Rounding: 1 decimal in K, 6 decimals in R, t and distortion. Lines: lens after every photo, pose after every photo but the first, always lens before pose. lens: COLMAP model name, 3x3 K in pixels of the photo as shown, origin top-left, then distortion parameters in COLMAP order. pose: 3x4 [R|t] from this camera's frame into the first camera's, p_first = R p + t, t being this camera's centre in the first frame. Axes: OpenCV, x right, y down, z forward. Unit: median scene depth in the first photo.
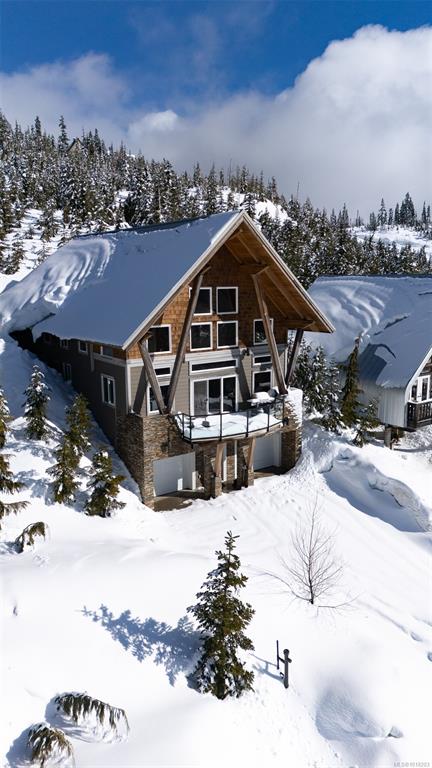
lens RADIAL K [[562.5, 0, 215.5], [0, 562.5, 381.0], [0, 0, 1]] dist [0.082315, -0.086113]
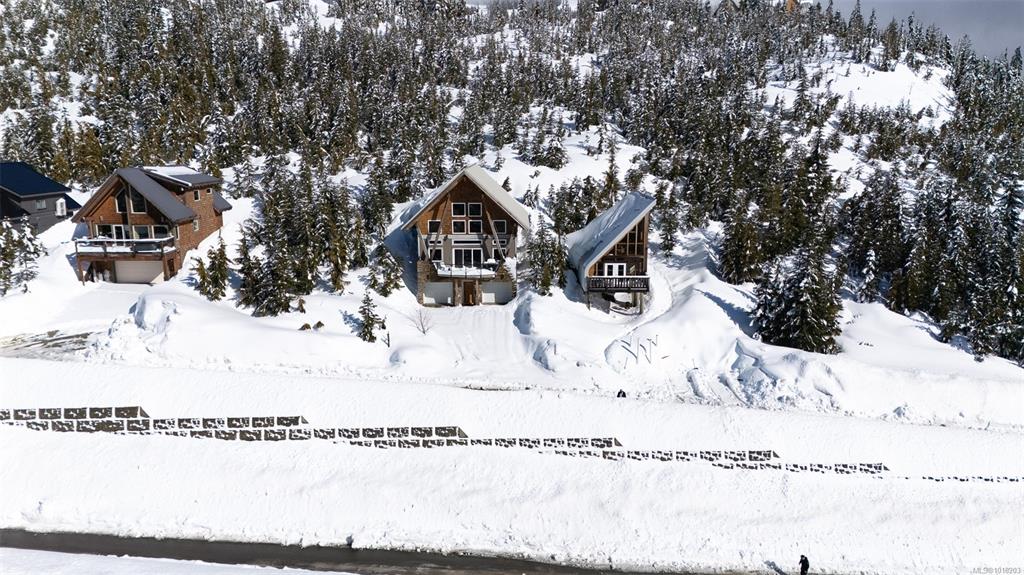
lens RADIAL K [[750.1, 0, 514.8], [0, 750.1, 282.4], [0, 0, 1]] dist [0.082315, -0.086113]
pose [[0.813439, 0.111976, -0.570770, 1.663428], [-0.107842, 0.993315, 0.041181, -0.013635], [0.571566, 0.028055, 0.820077, -1.064502]]
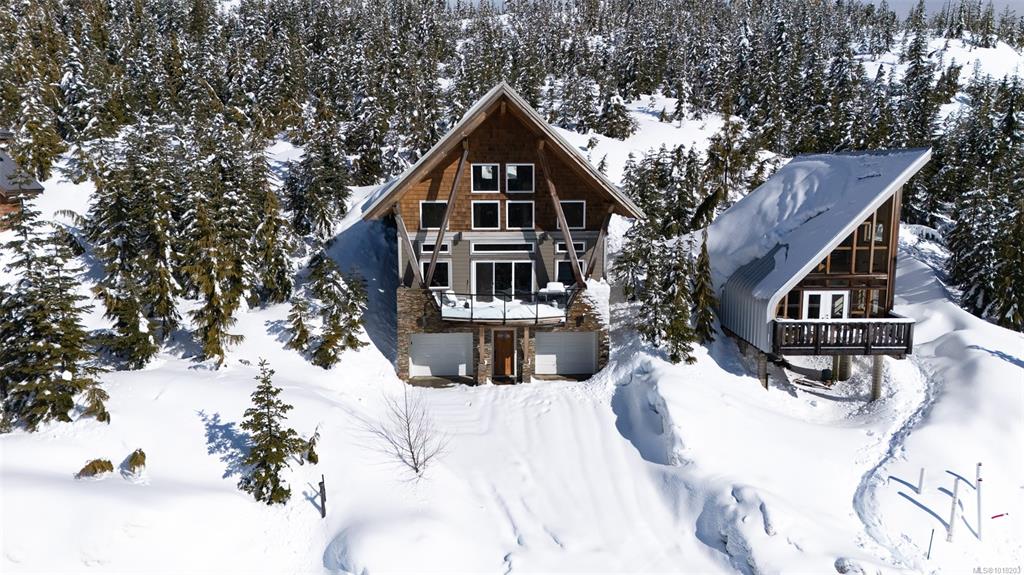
lens RADIAL K [[750.1, 0, 514.8], [0, 750.1, 282.4], [0, 0, 1]] dist [0.082315, -0.086113]
pose [[0.835345, 0.086167, -0.542931, 0.699721], [-0.103394, 0.994640, -0.001224, 0.029592], [0.539915, 0.057159, 0.839777, -0.028679]]
